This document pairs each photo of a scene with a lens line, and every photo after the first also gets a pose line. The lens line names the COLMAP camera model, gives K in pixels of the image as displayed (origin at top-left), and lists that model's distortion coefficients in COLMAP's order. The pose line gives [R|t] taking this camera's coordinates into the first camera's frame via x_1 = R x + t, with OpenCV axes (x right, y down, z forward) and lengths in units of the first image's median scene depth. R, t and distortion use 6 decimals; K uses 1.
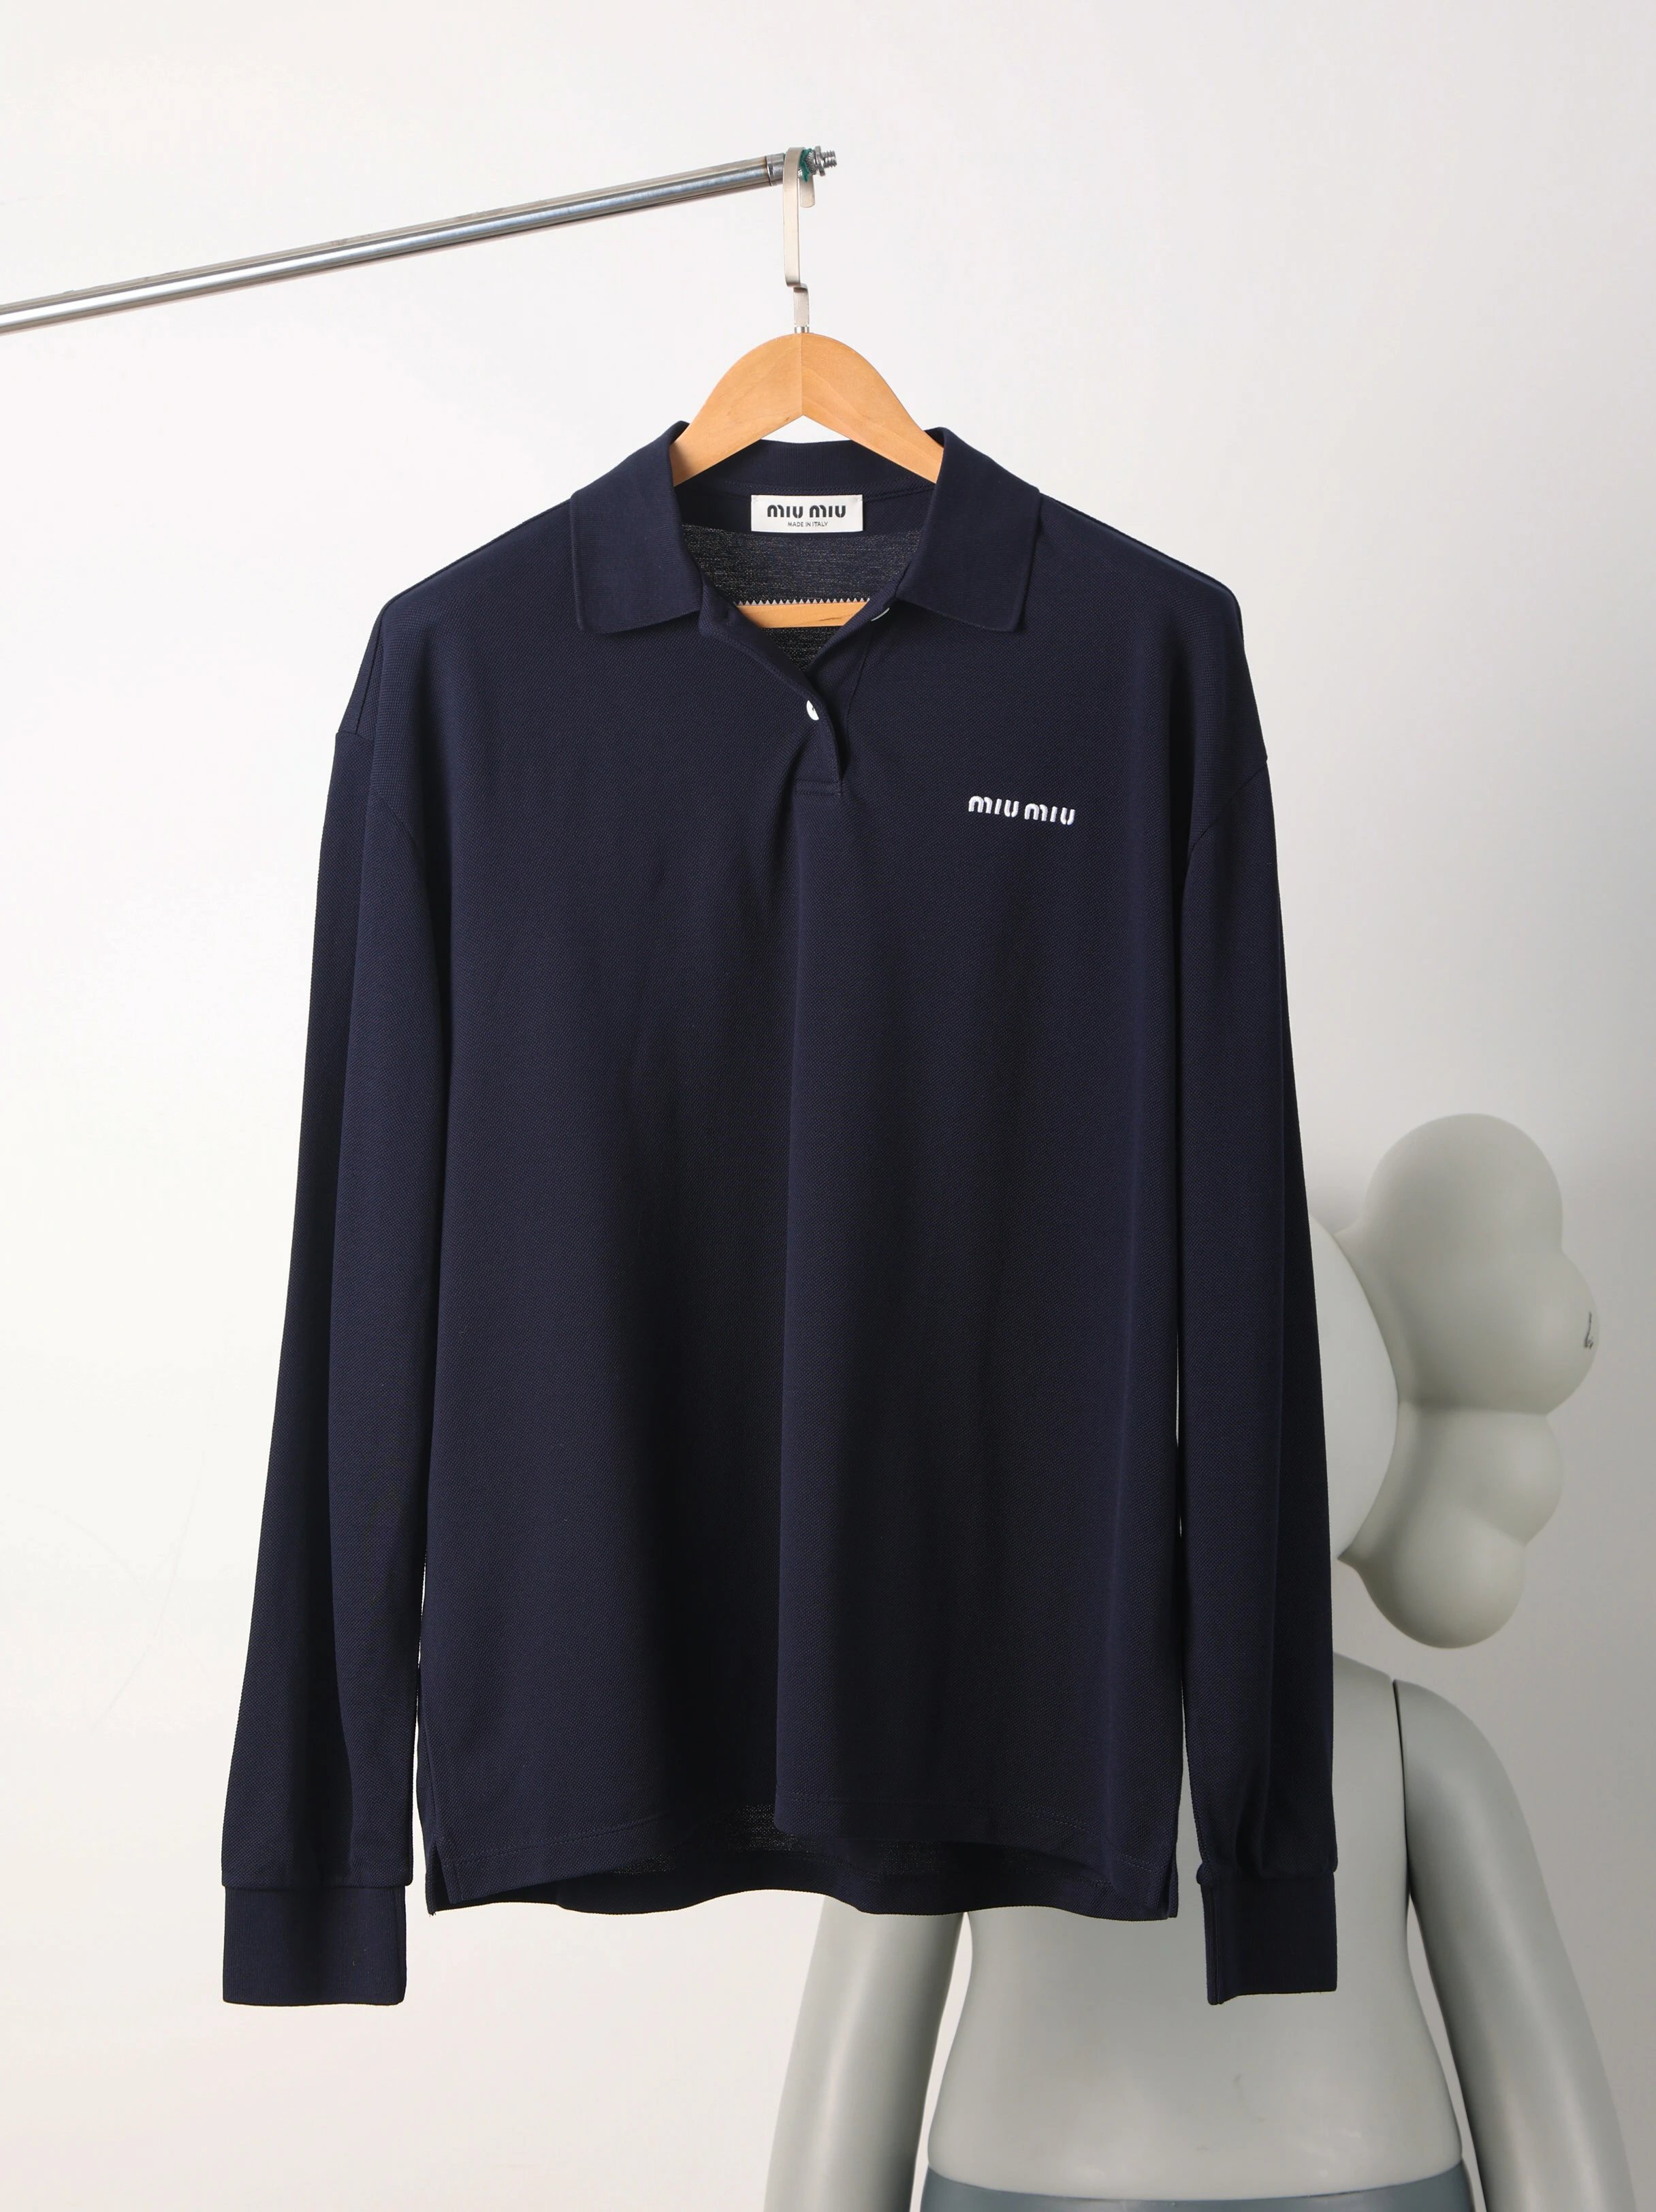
lens RADIAL K [[5228.7, 0, 828.0], [0, 5228.7, 1106.0], [0, 0, 1]] dist [0.372660, -0.001951]
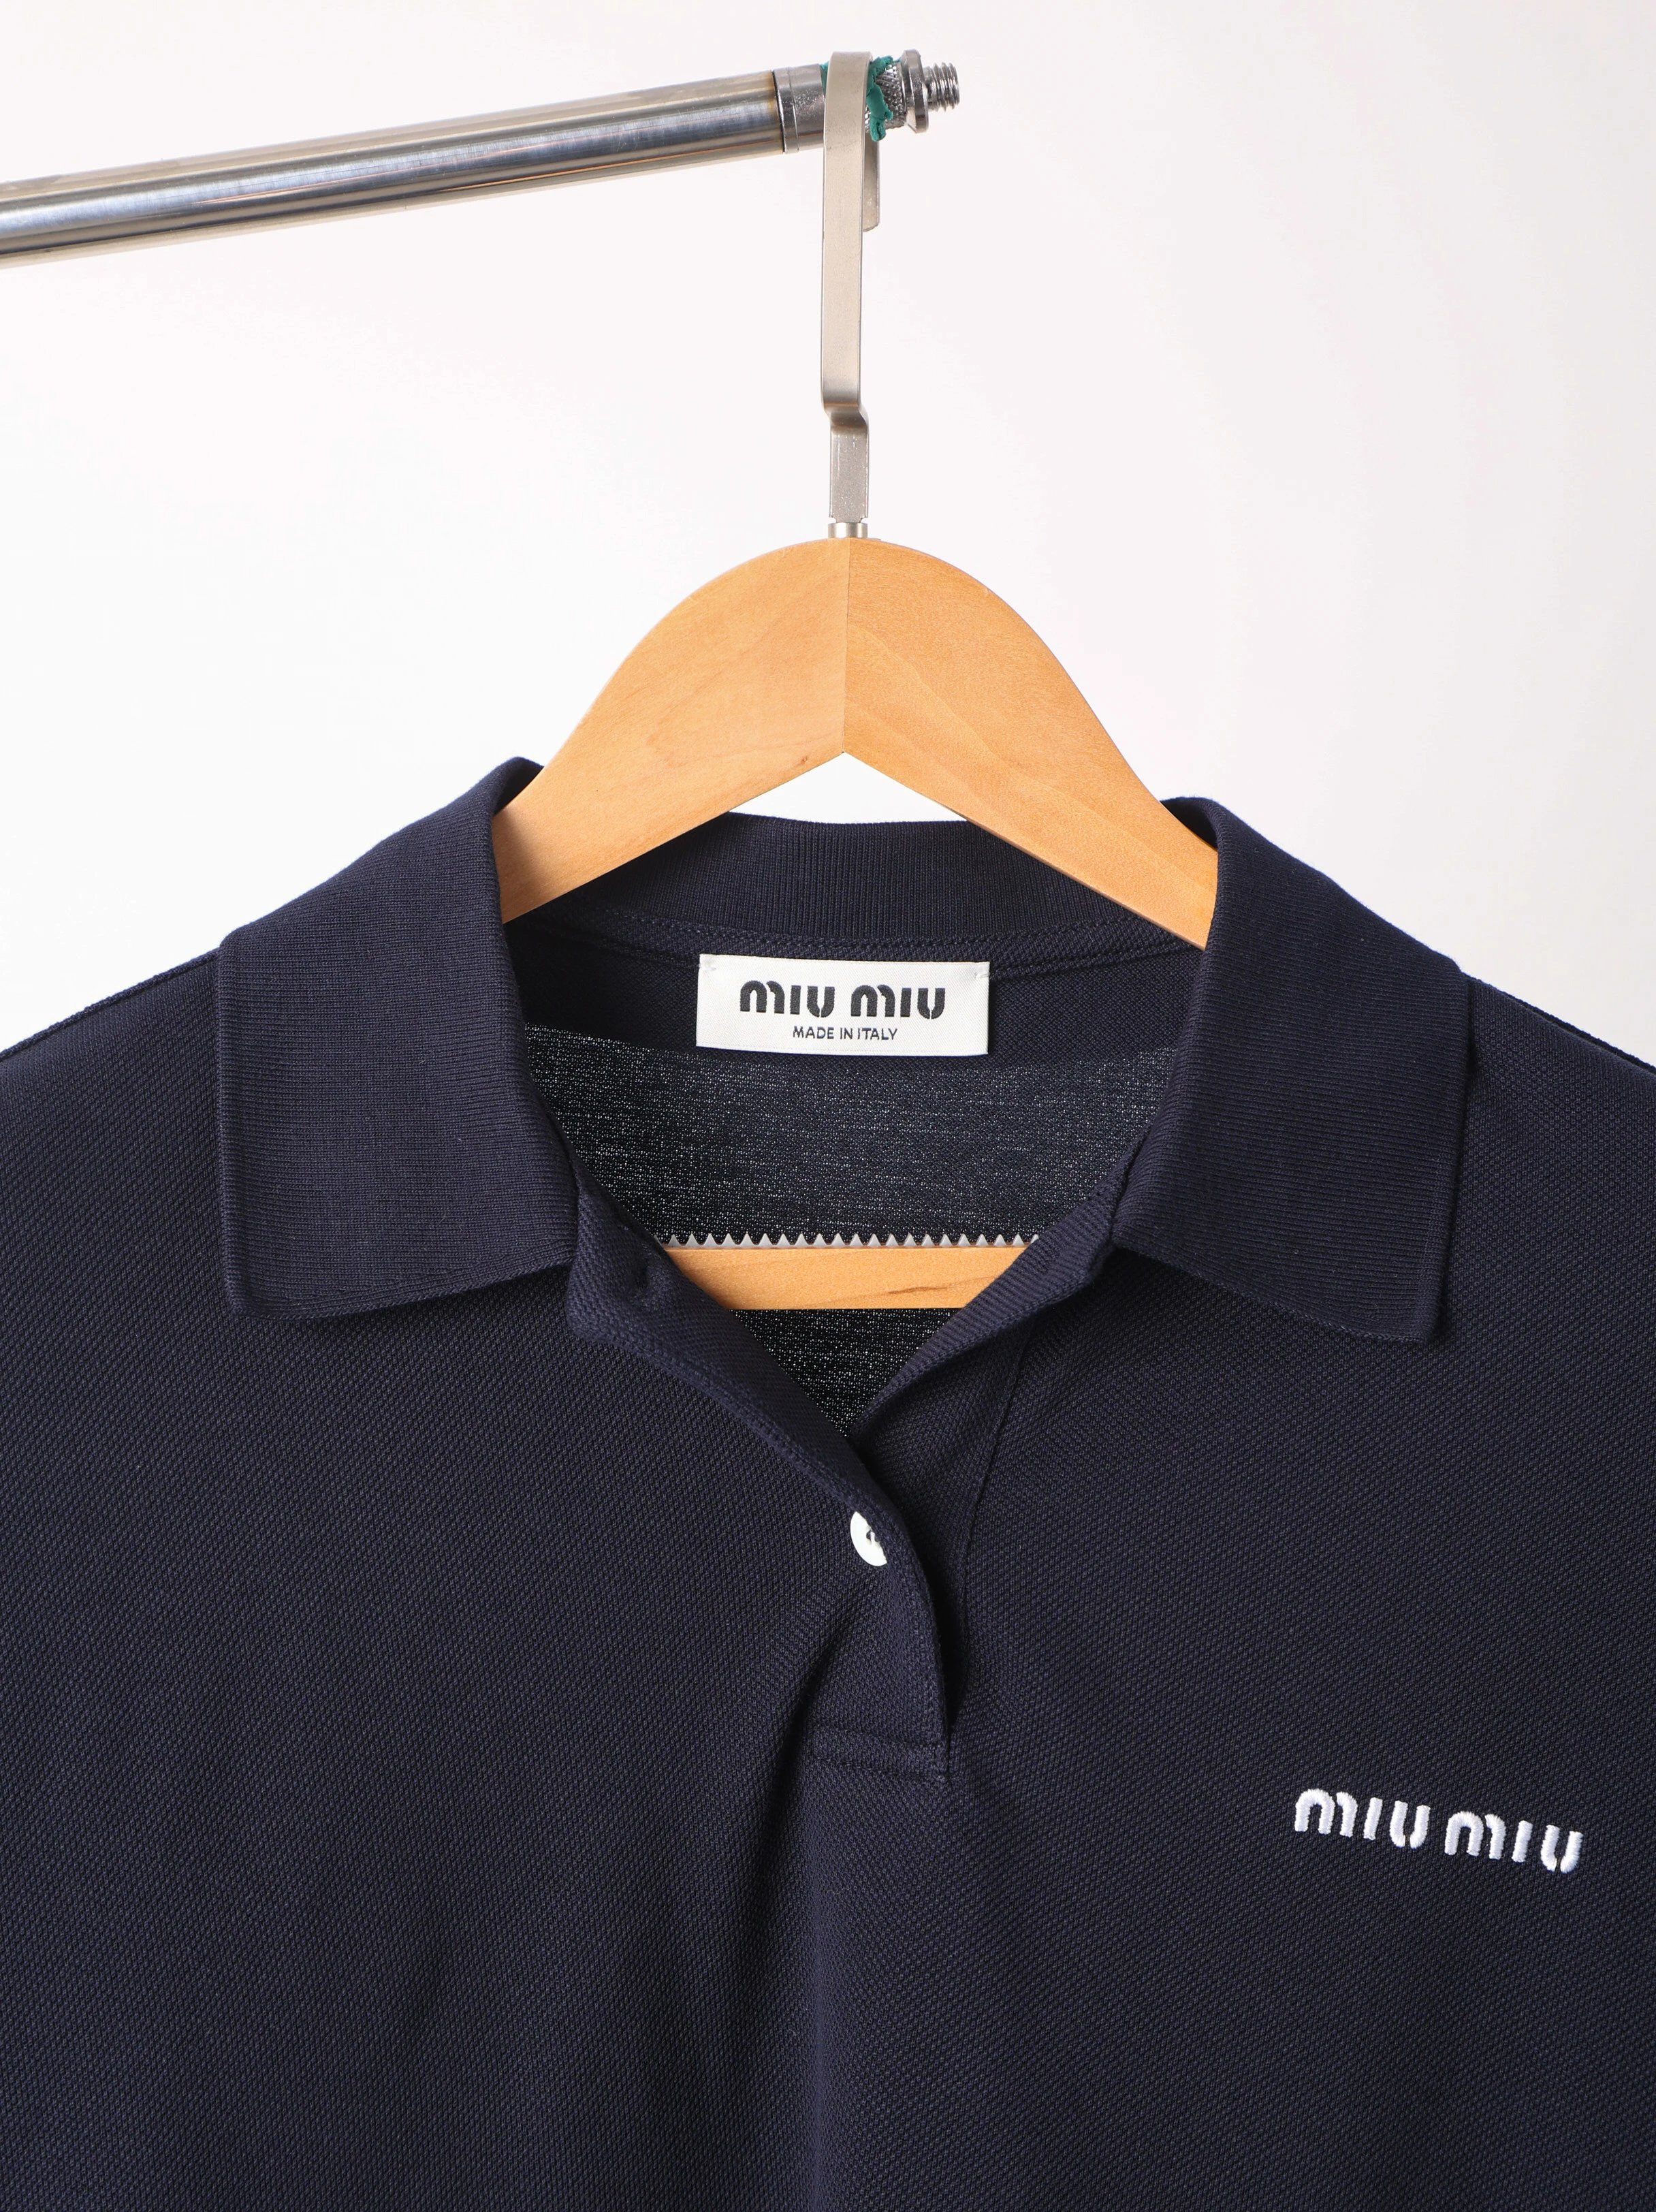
lens RADIAL K [[3683.4, 0, 828.0], [0, 3683.4, 1106.0], [0, 0, 1]] dist [0.109140, 0.004199]
pose [[0.994571, 0.027833, 0.100267, -0.032178], [-0.019503, 0.996348, -0.083128, -0.083820], [-0.102215, 0.080721, 0.991482, 0.740420]]
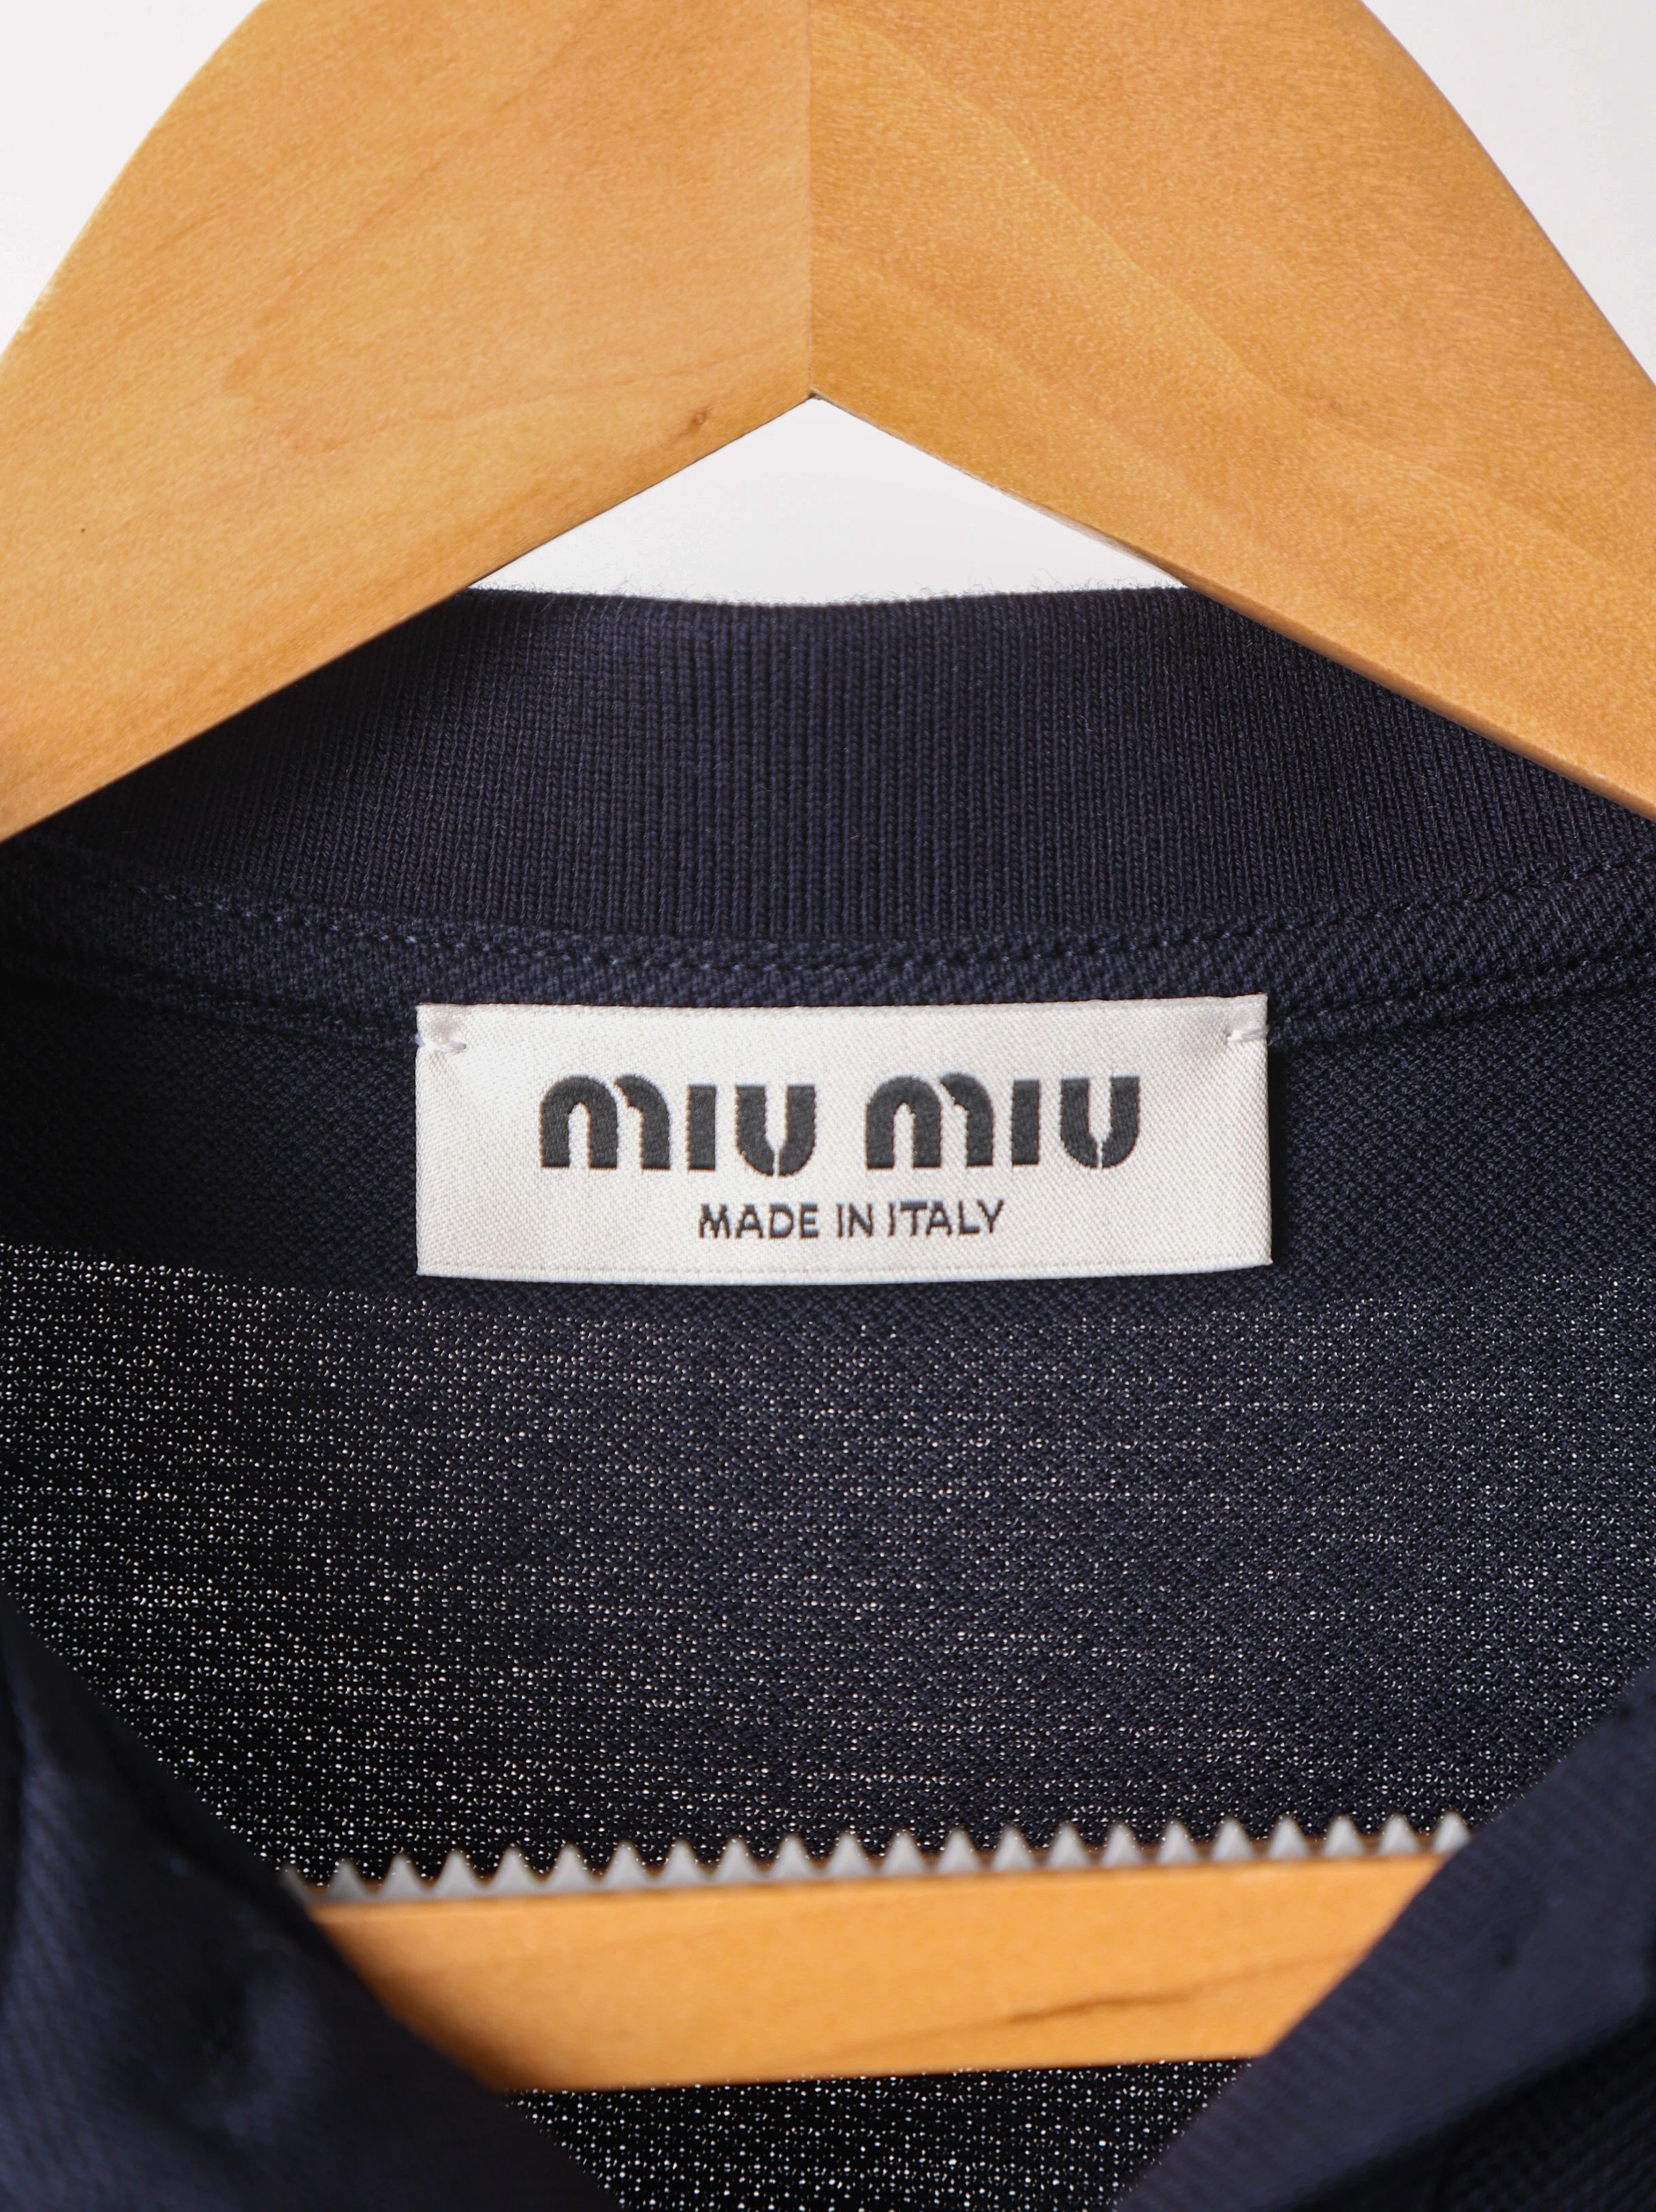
lens RADIAL K [[5956.3, 0, 828.0], [0, 5956.3, 1106.0], [0, 0, 1]] dist [0.332550, -0.264086]
pose [[0.996200, -0.008357, 0.086694, -0.017430], [0.018358, 0.993171, -0.115214, -0.097324], [-0.085140, 0.116368, 0.989550, 0.860270]]
